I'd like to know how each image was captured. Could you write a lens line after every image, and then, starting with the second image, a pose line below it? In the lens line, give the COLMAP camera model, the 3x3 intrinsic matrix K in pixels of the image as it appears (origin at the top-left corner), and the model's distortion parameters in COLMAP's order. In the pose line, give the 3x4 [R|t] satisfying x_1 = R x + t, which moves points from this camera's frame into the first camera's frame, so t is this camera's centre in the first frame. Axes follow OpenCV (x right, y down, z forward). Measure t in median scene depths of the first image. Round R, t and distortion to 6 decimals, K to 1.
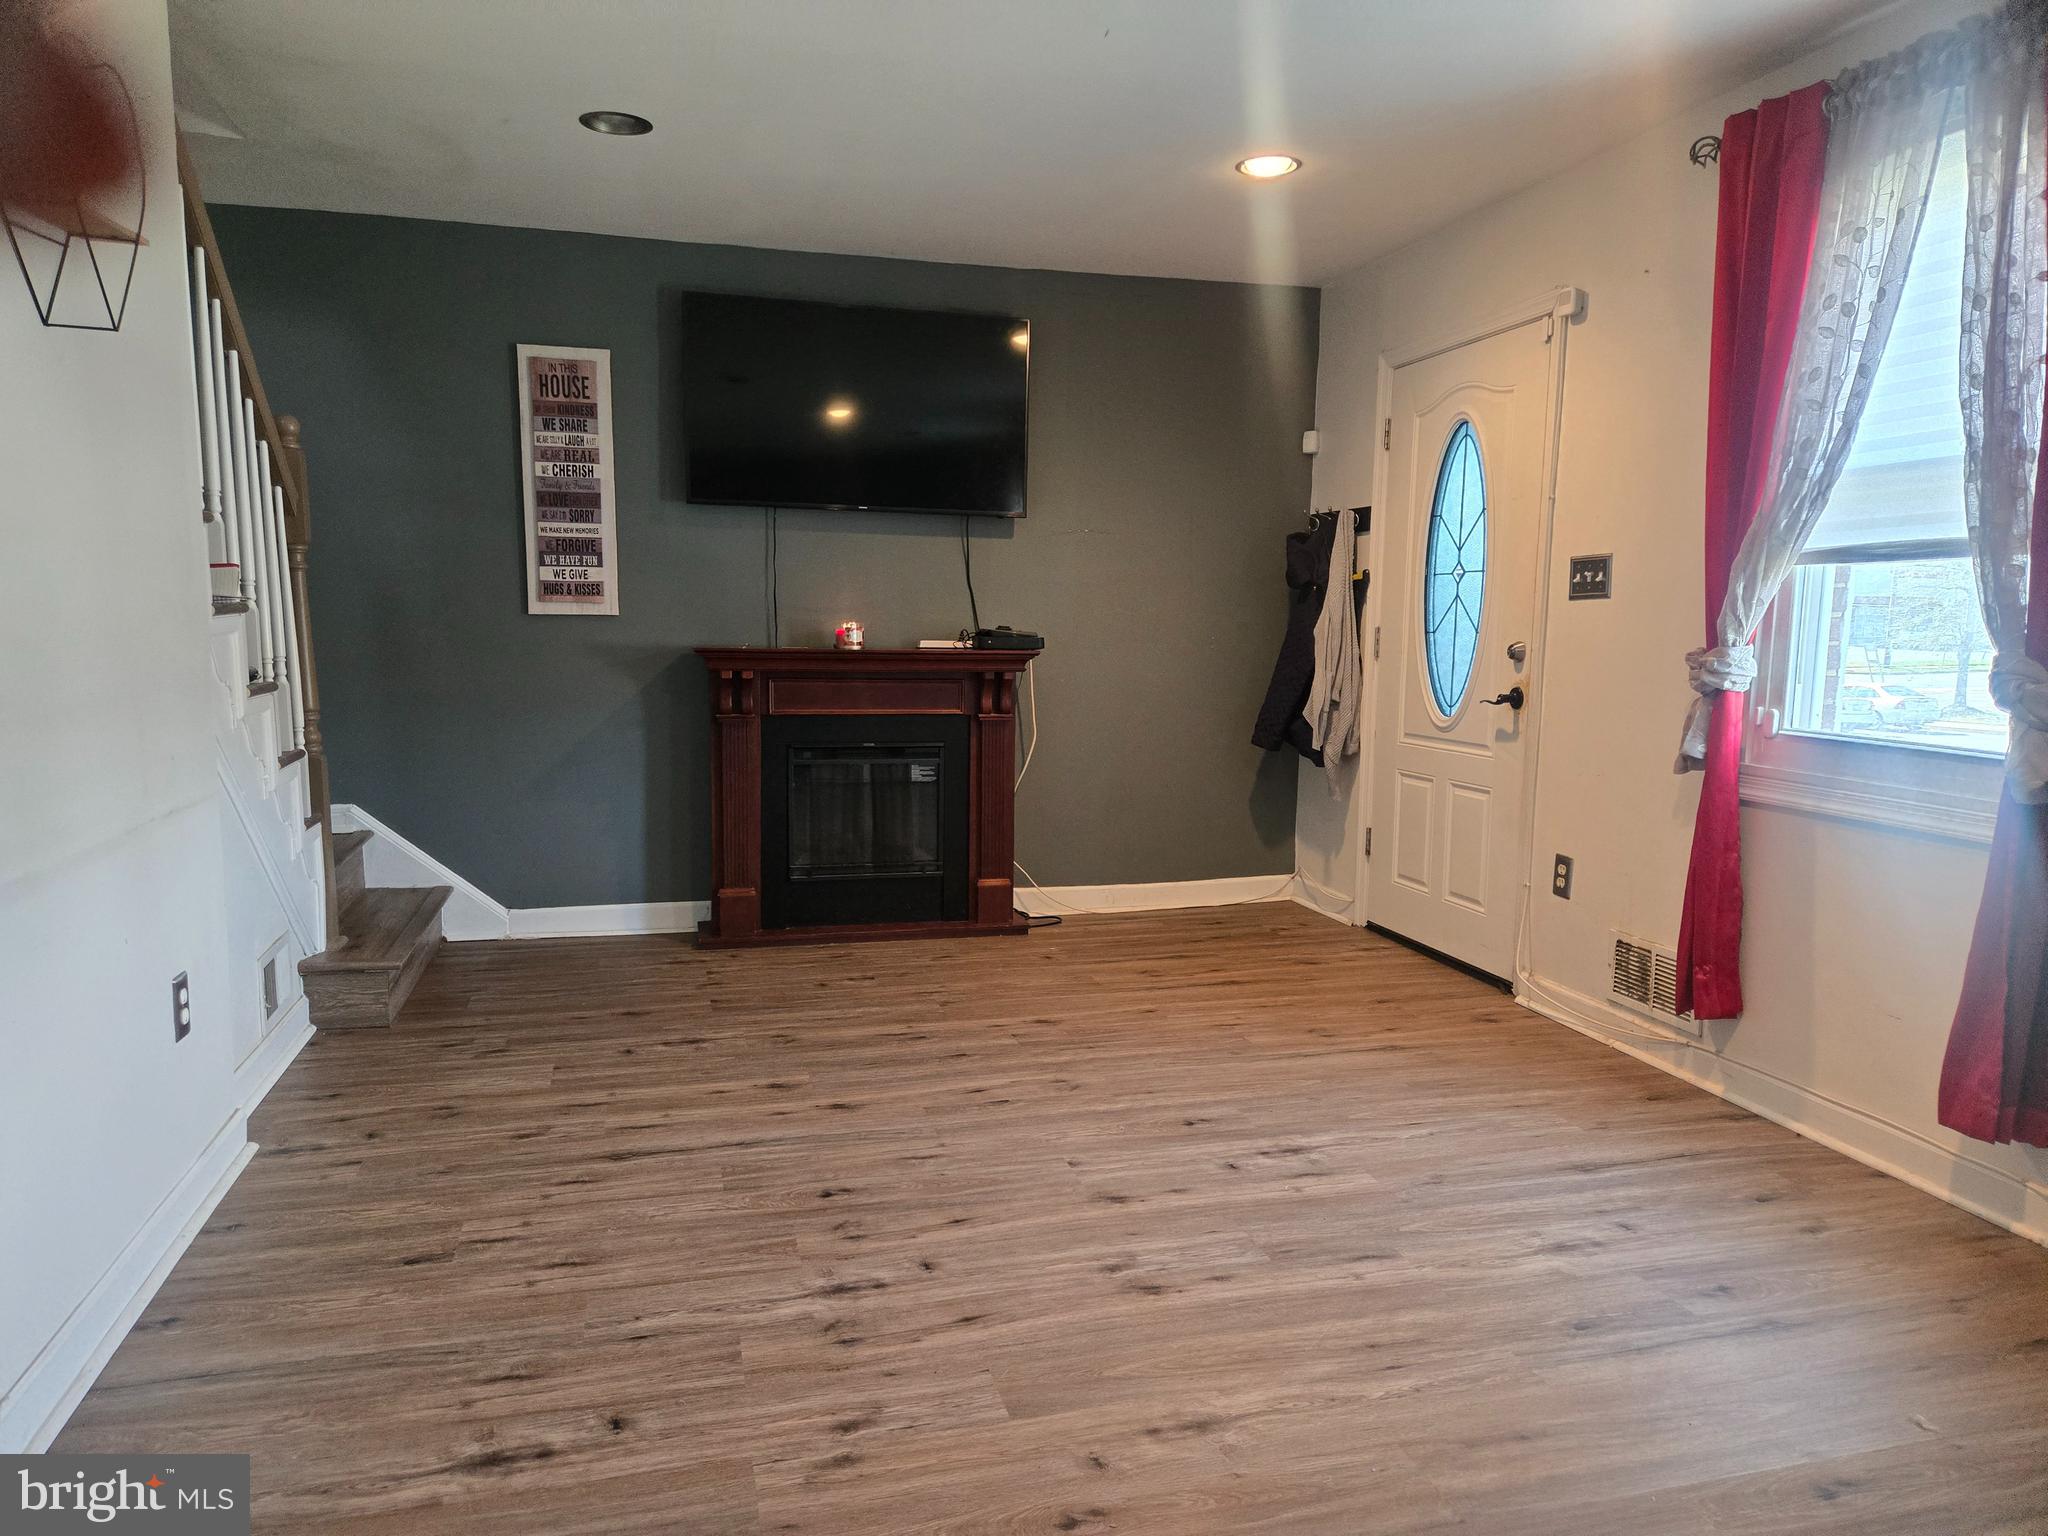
lens RADIAL K [[1361.2, 0, 1021.3], [0, 1361.2, 783.4], [0, 0, 1]] dist [0.092236, -0.090868]
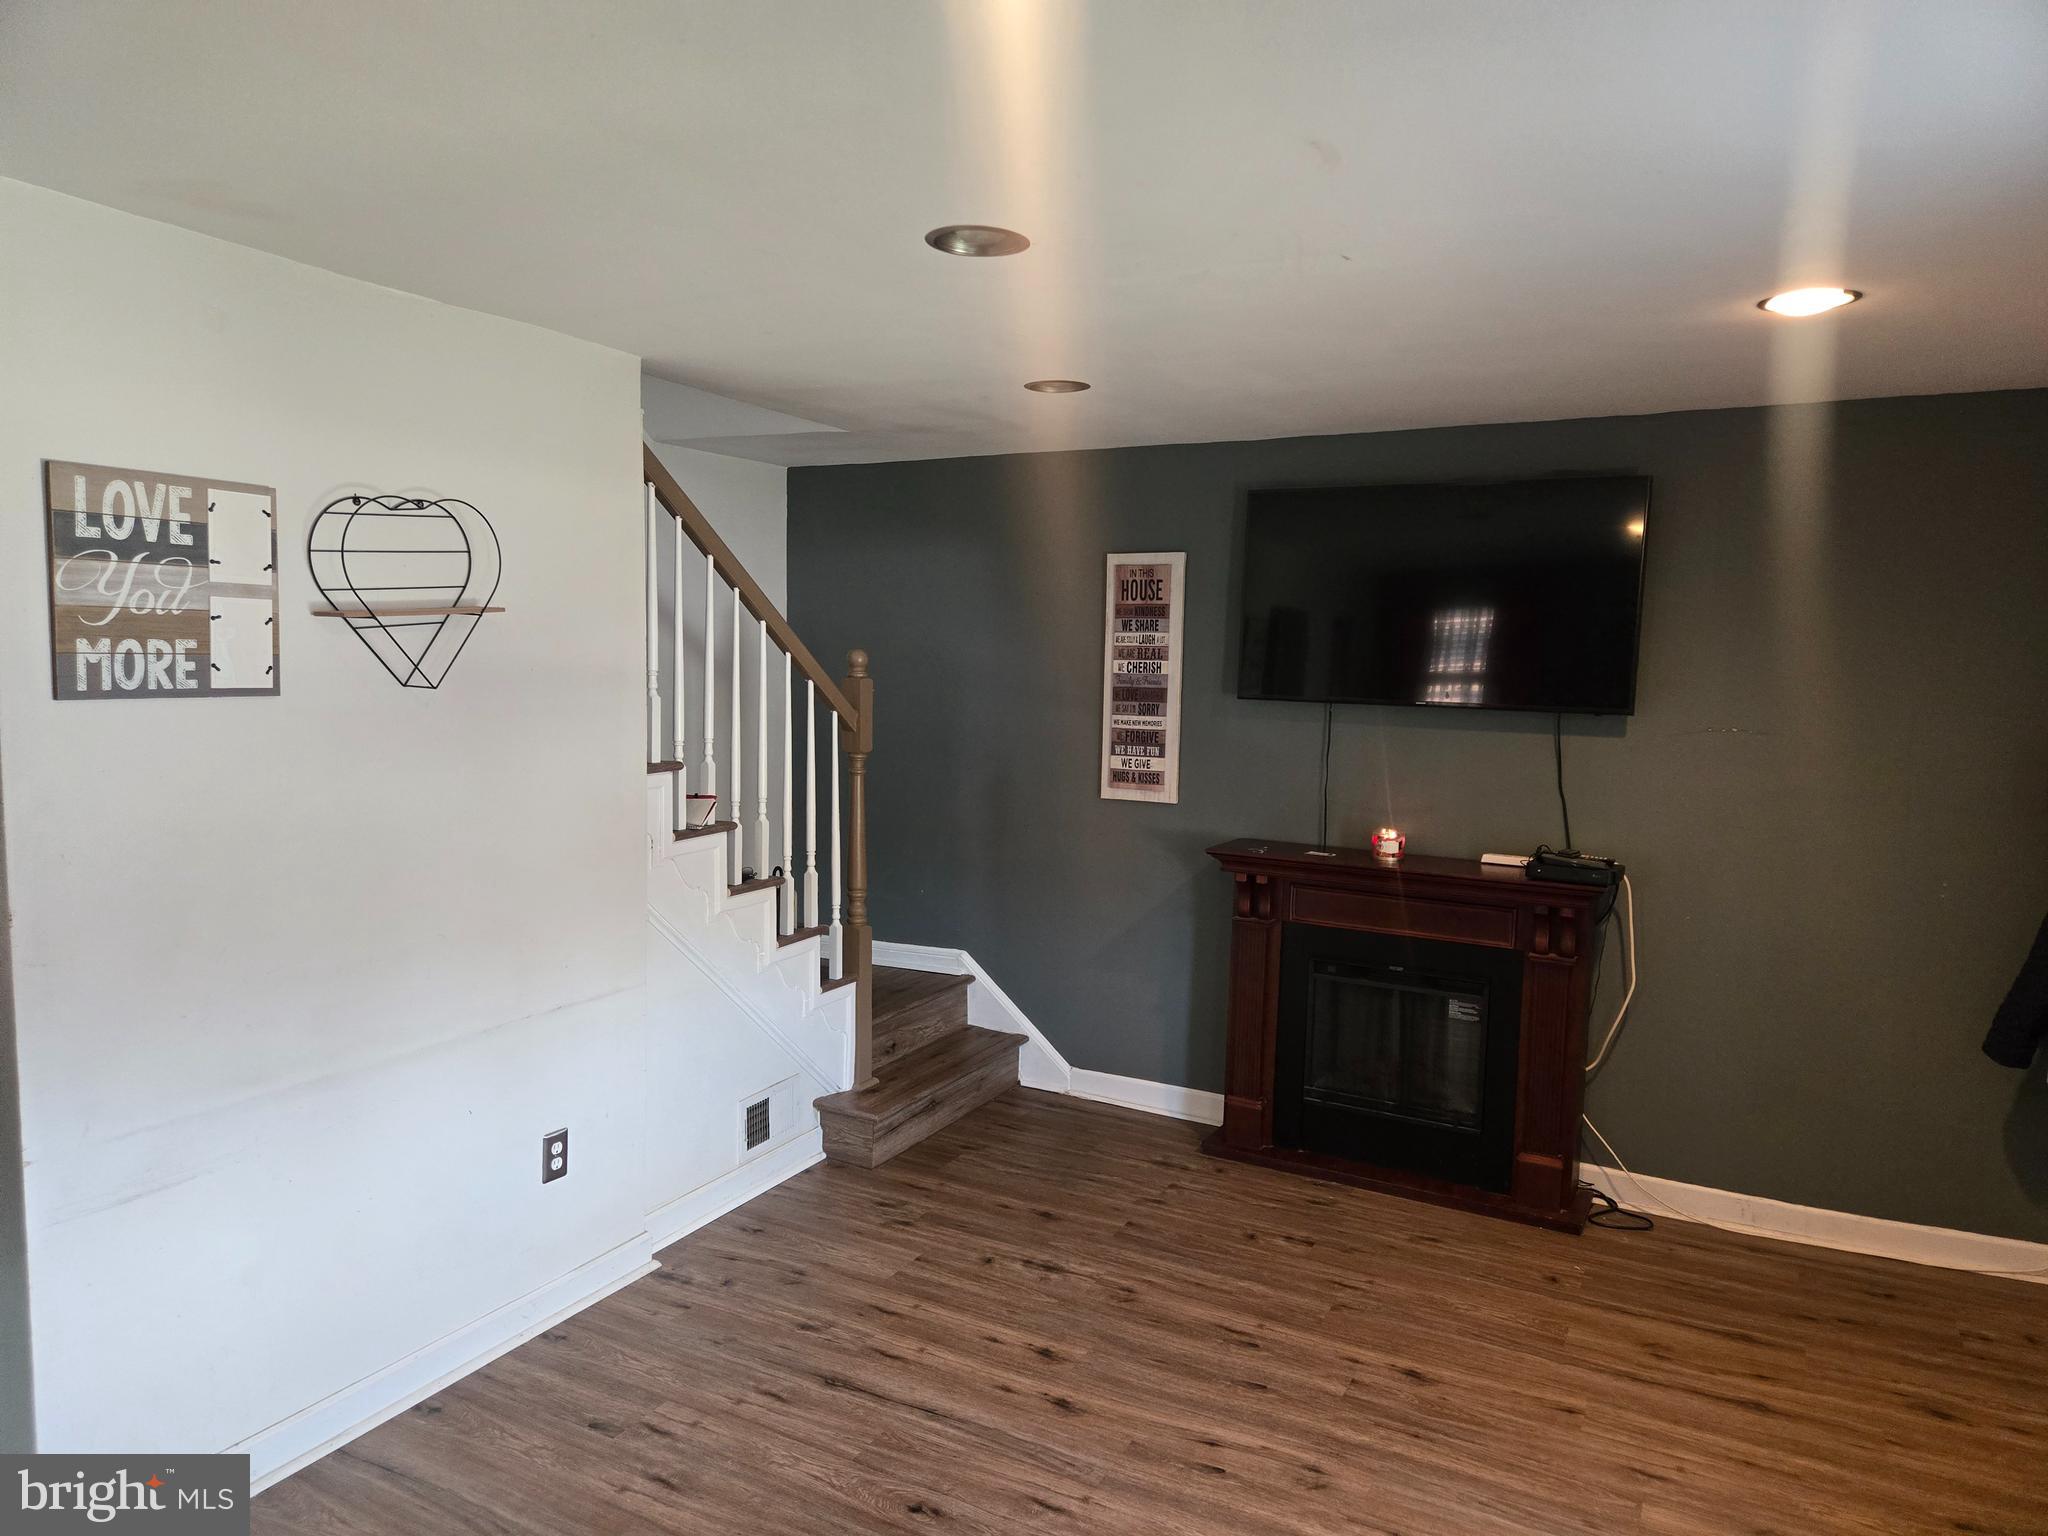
lens RADIAL K [[1374.4, 0, 1024.0], [0, 1374.4, 768.0], [0, 0, 1]] dist [0.084602, -0.078355]
pose [[0.732726, 0.067116, -0.677206, 0.328349], [-0.100496, 0.994886, -0.010135, -0.131370], [0.673062, 0.075483, 0.735724, 0.169796]]
